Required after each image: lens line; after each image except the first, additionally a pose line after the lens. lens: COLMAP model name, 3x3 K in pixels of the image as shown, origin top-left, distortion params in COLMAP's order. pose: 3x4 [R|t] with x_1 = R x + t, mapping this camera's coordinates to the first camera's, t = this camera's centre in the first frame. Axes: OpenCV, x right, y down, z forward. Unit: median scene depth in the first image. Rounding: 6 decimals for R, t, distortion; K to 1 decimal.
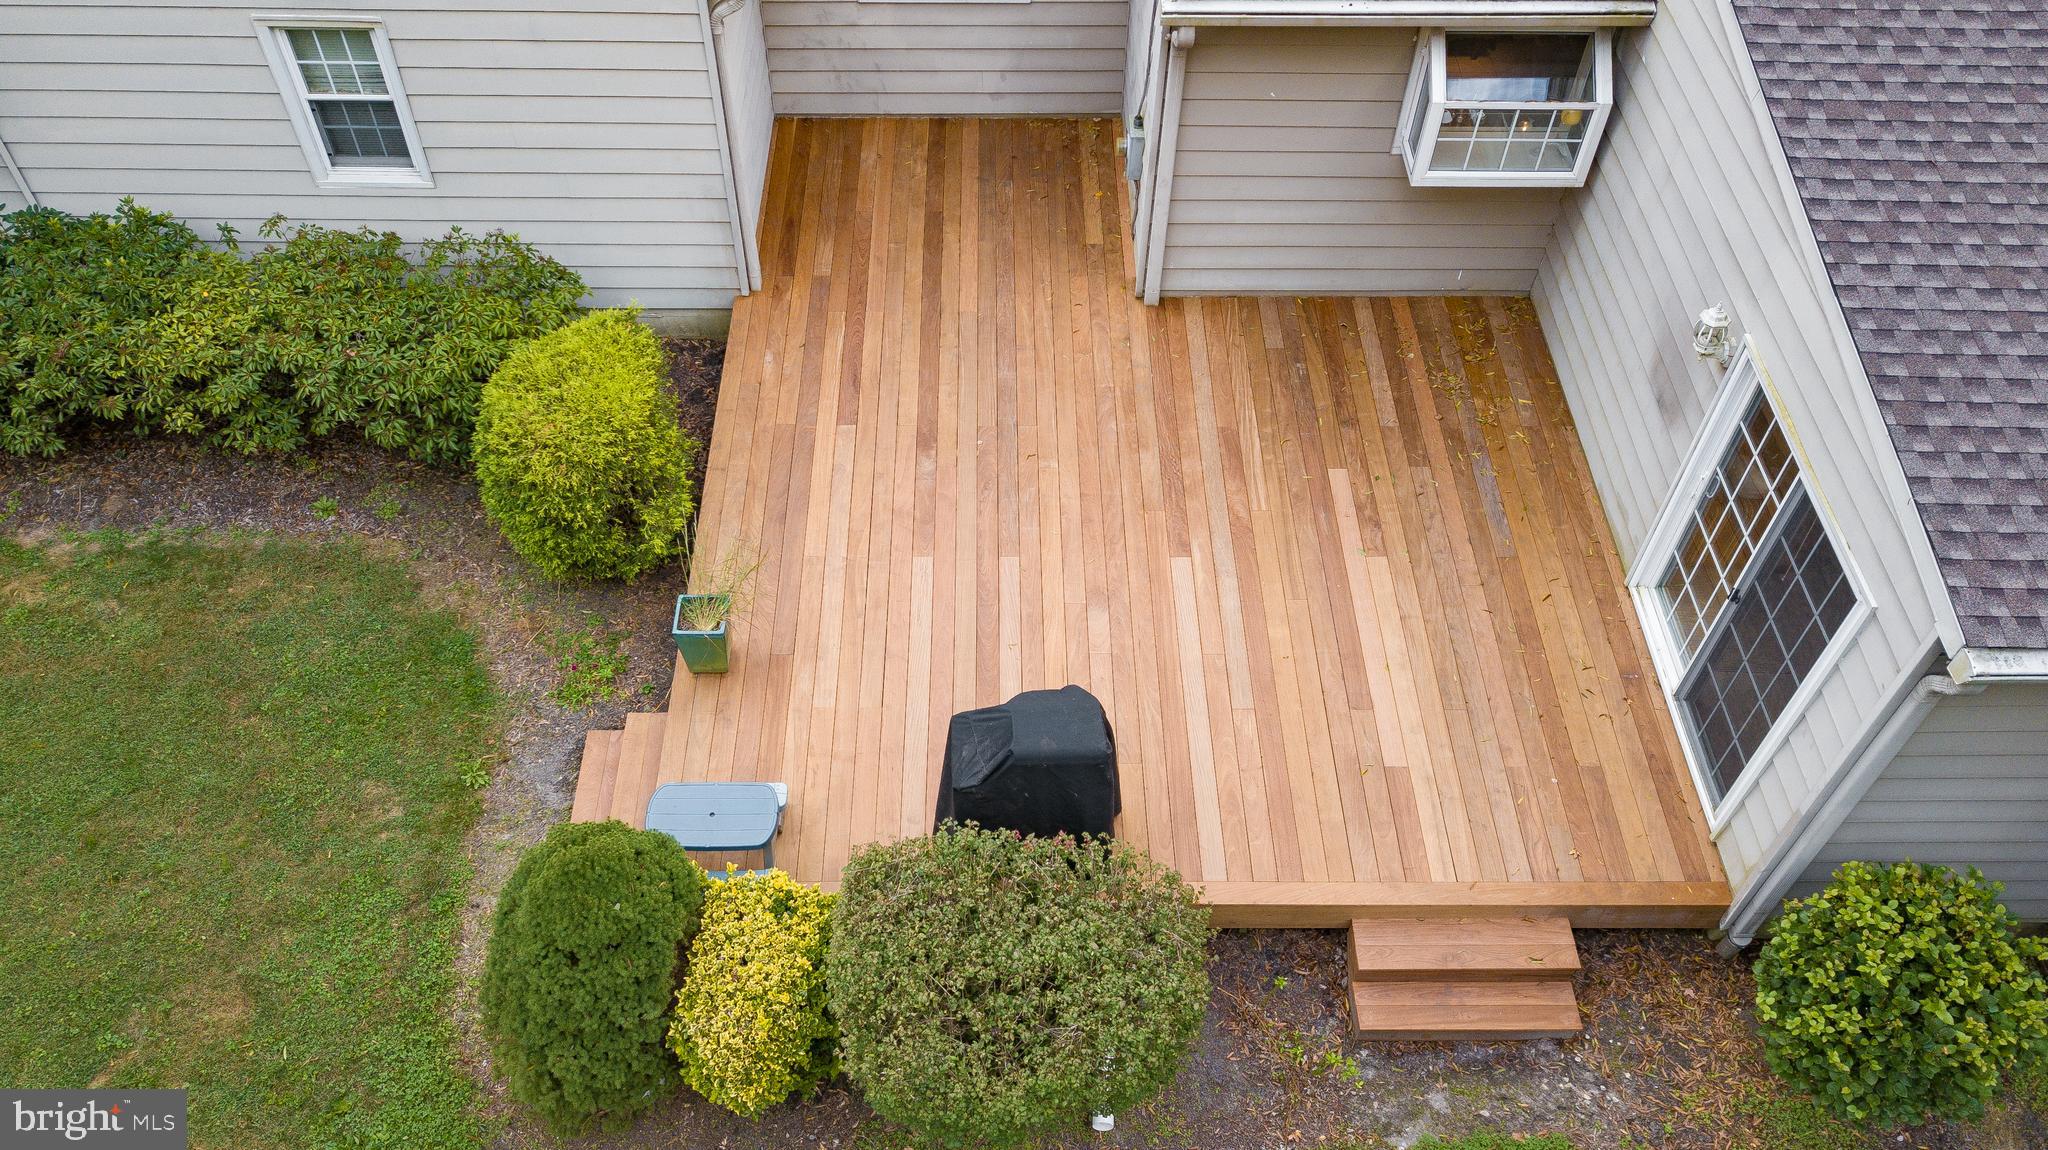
lens RADIAL K [[1599.7, 0, 976.2], [0, 1599.7, 642.9], [0, 0, 1]] dist [-0.008227, -0.005290]
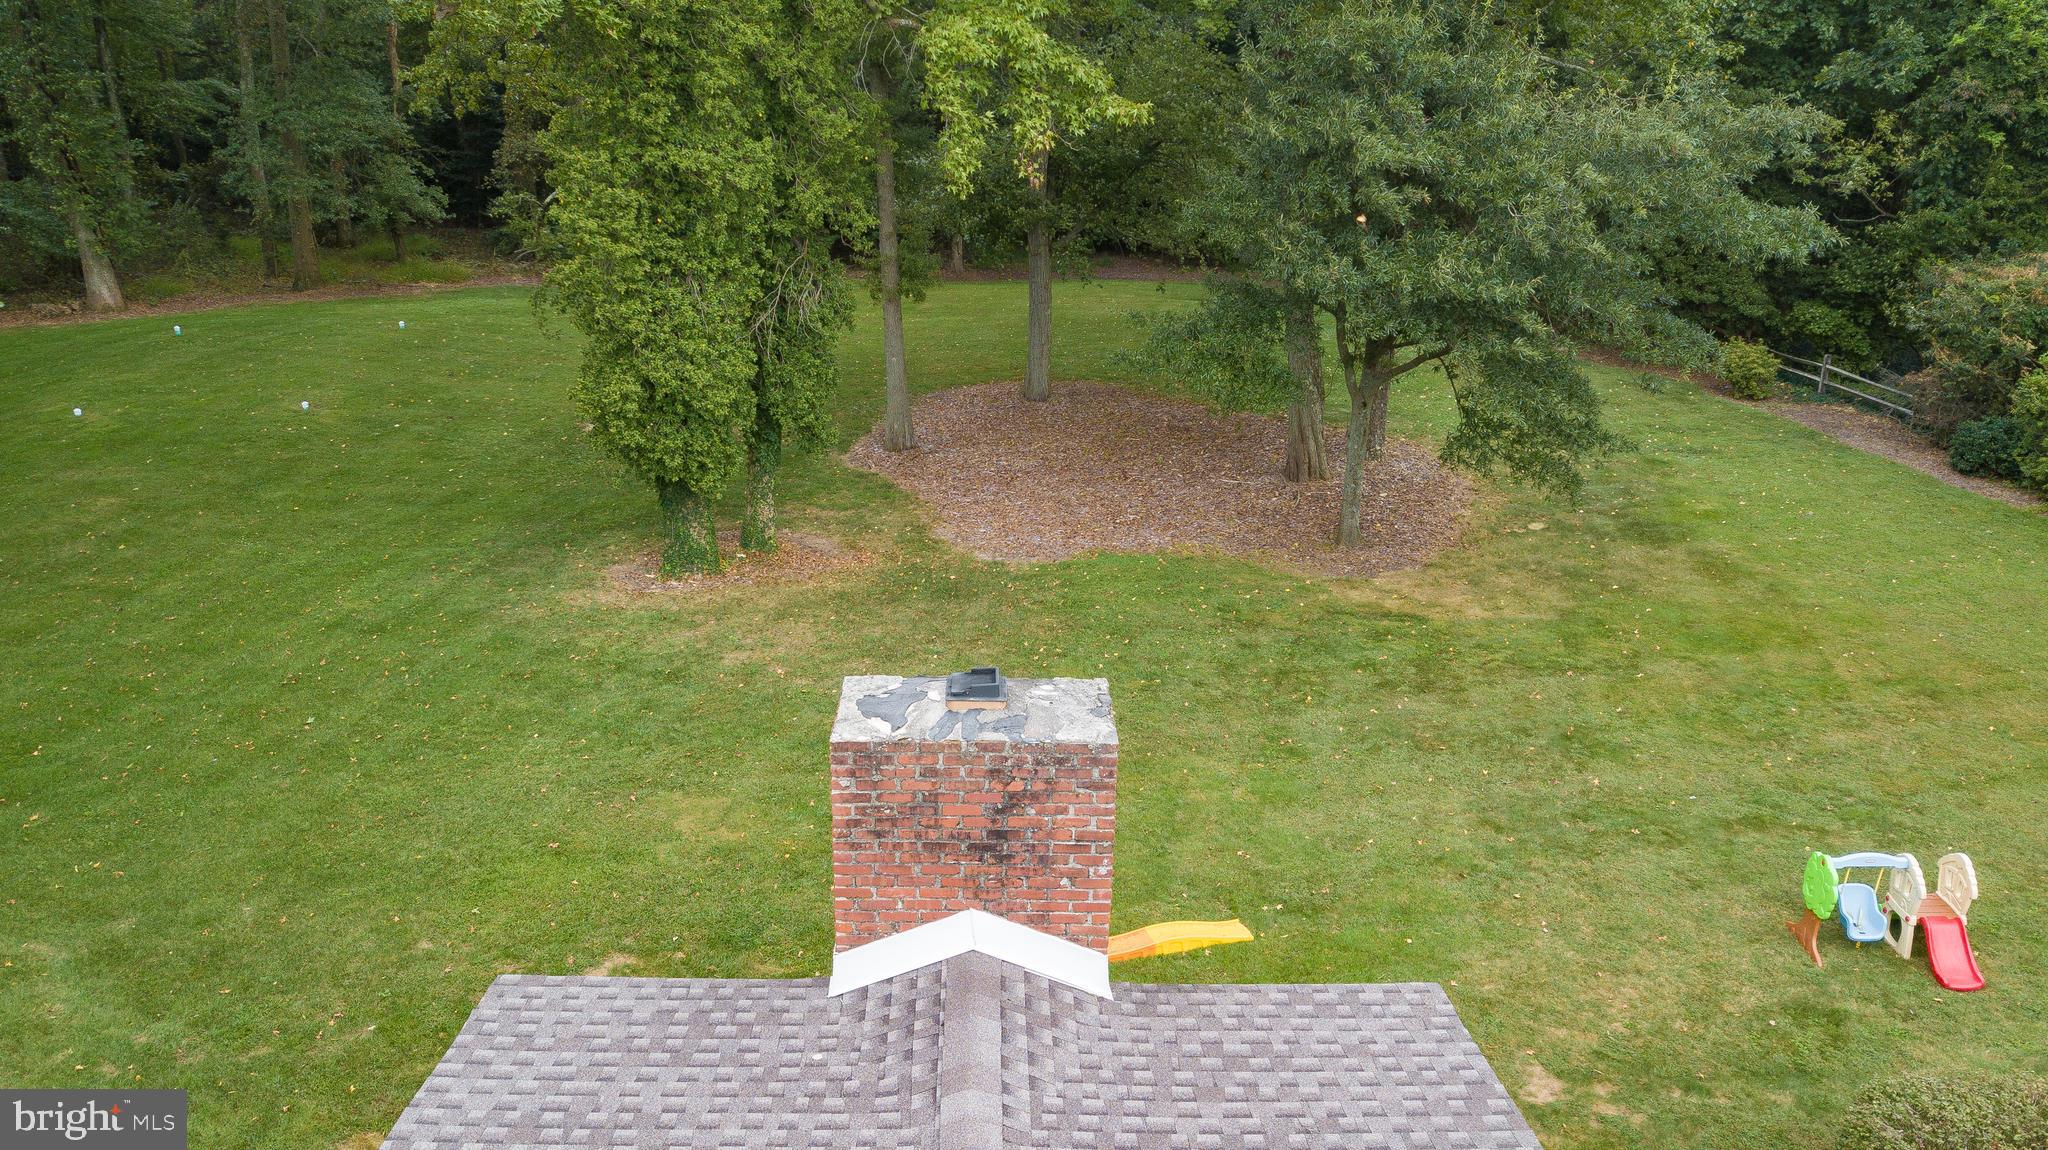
lens RADIAL K [[1588.3, 0, 1012.7], [0, 1588.3, 585.5], [0, 0, 1]] dist [0.005952, 0.004133]
pose [[-0.999613, -0.015941, -0.022793, 0.644655], [-0.026760, 0.327611, 0.944434, -0.879286], [-0.007588, 0.944678, -0.327911, 0.710138]]
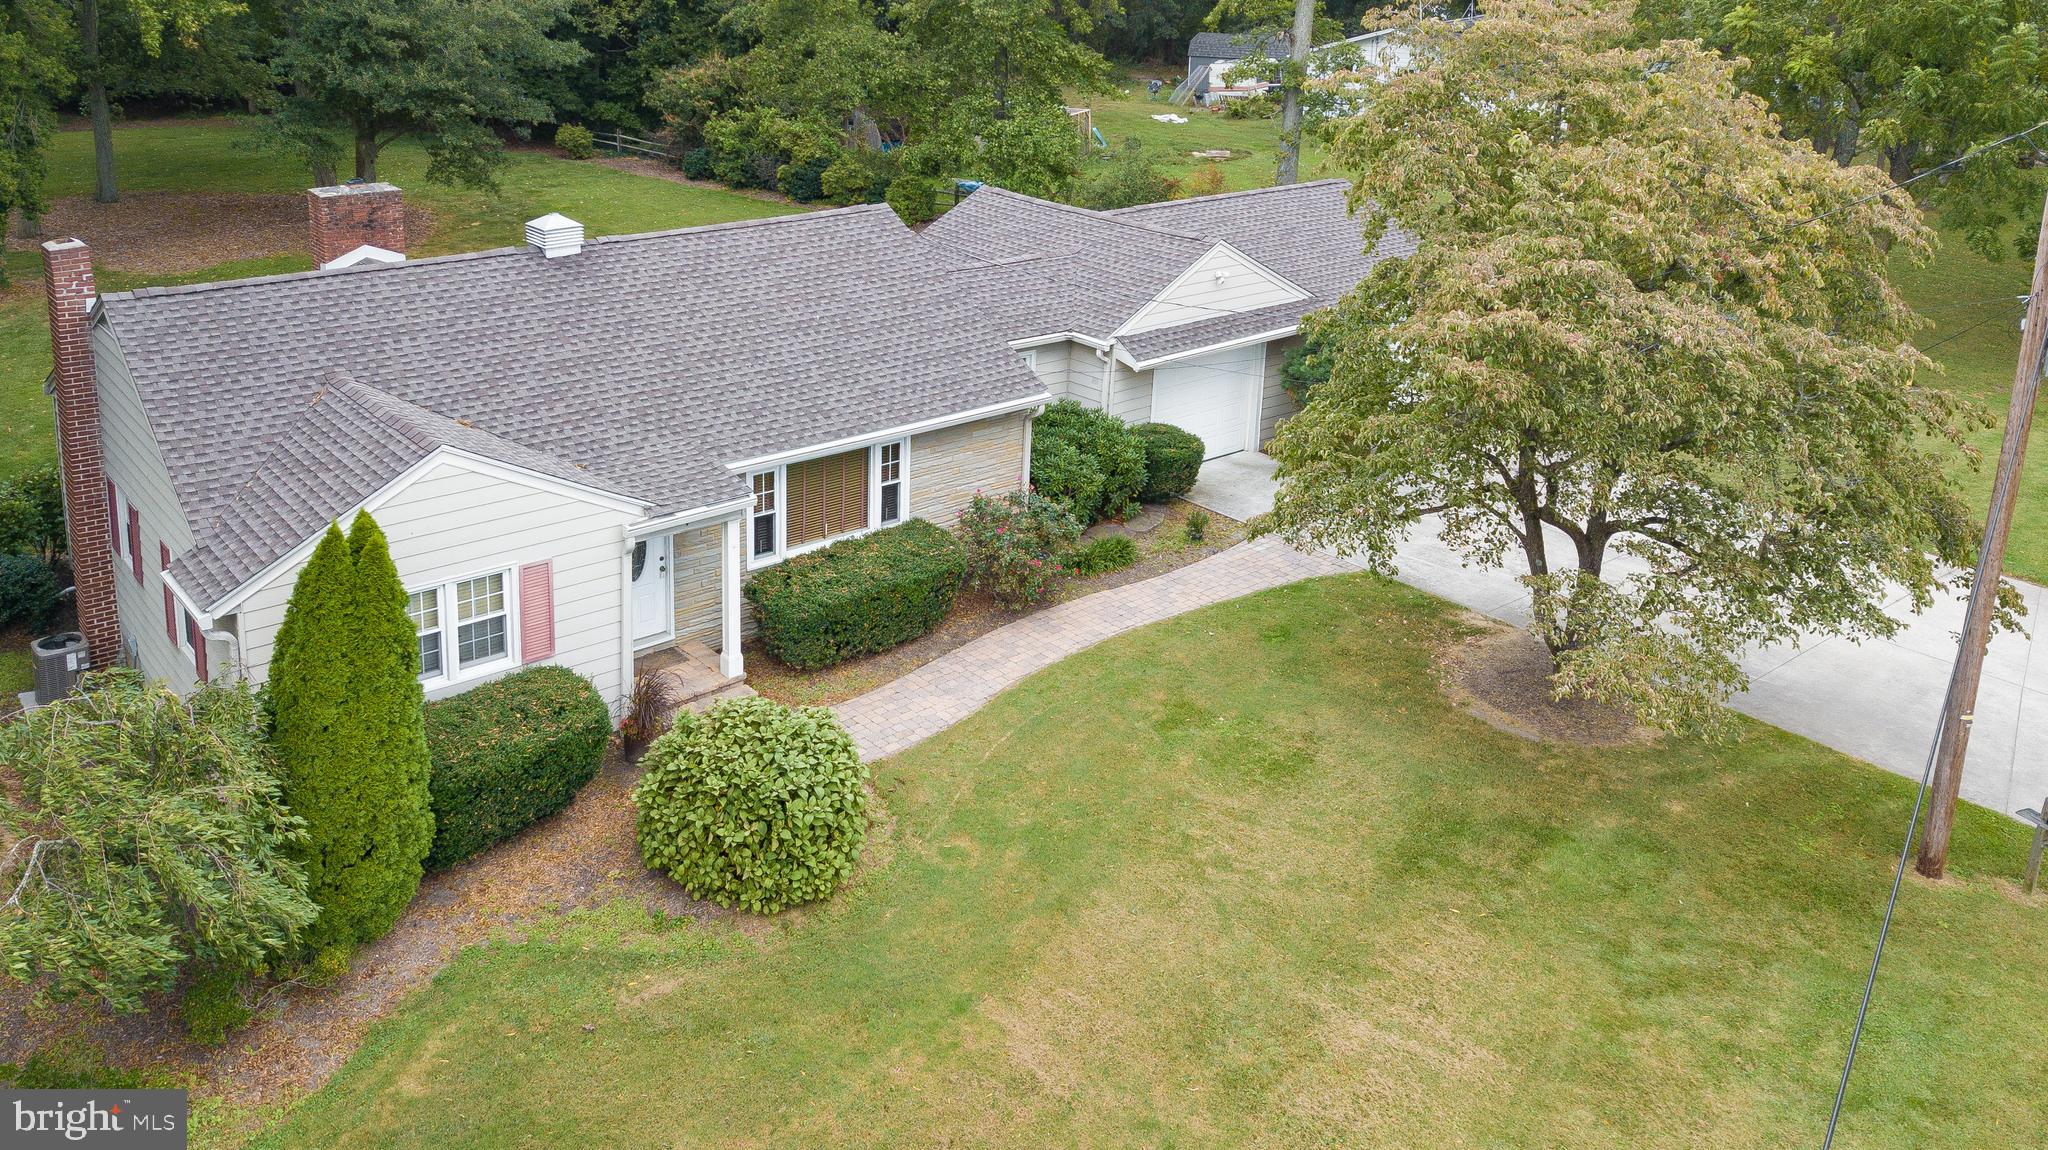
lens RADIAL K [[1631.0, 0, 996.1], [0, 1631.0, 293.7], [0, 0, 1]] dist [-0.011831, 0.004940]
pose [[-0.770586, 0.124273, -0.625102, 1.621577], [-0.515012, 0.456361, 0.725601, -2.741842], [0.375445, 0.881074, -0.287663, 1.958116]]
